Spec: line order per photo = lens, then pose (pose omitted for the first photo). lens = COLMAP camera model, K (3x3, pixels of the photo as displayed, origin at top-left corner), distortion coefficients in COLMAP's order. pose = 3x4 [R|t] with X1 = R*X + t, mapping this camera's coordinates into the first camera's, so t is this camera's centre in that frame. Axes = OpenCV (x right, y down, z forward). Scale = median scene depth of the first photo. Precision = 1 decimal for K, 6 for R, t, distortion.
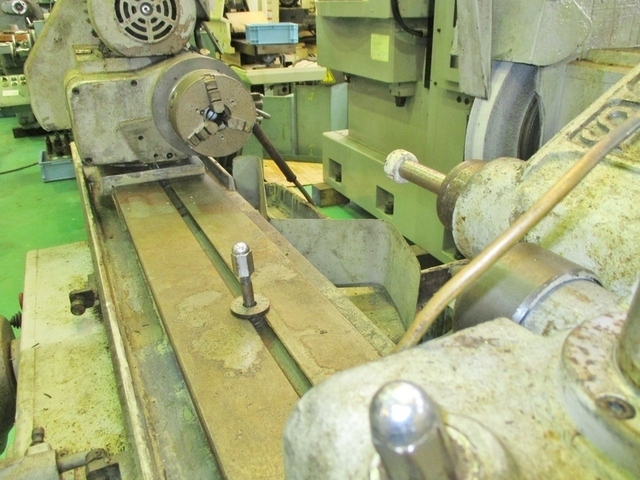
lens RADIAL K [[529.8, 0, 320.8], [0, 529.8, 225.2], [0, 0, 1]] dist [-0.068270, 0.049098]
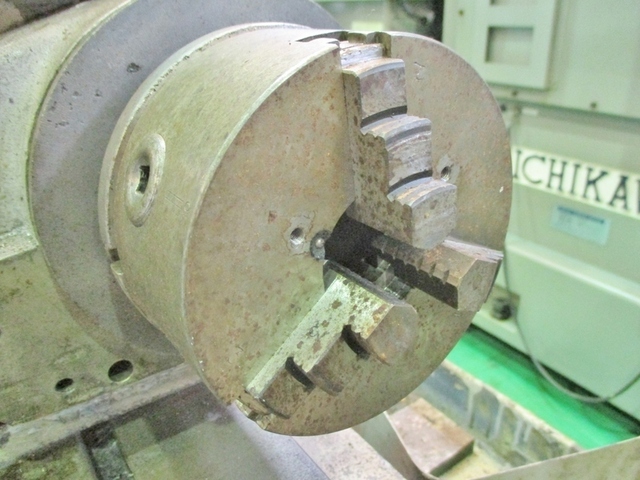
lens RADIAL K [[529.8, 0, 320.8], [0, 529.8, 225.2], [0, 0, 1]] dist [-0.068270, 0.049098]
pose [[0.986211, -0.066289, 0.151637, -0.228988], [0.068335, 0.997628, -0.008318, -0.199080], [-0.150726, 0.018565, 0.988401, 0.746032]]
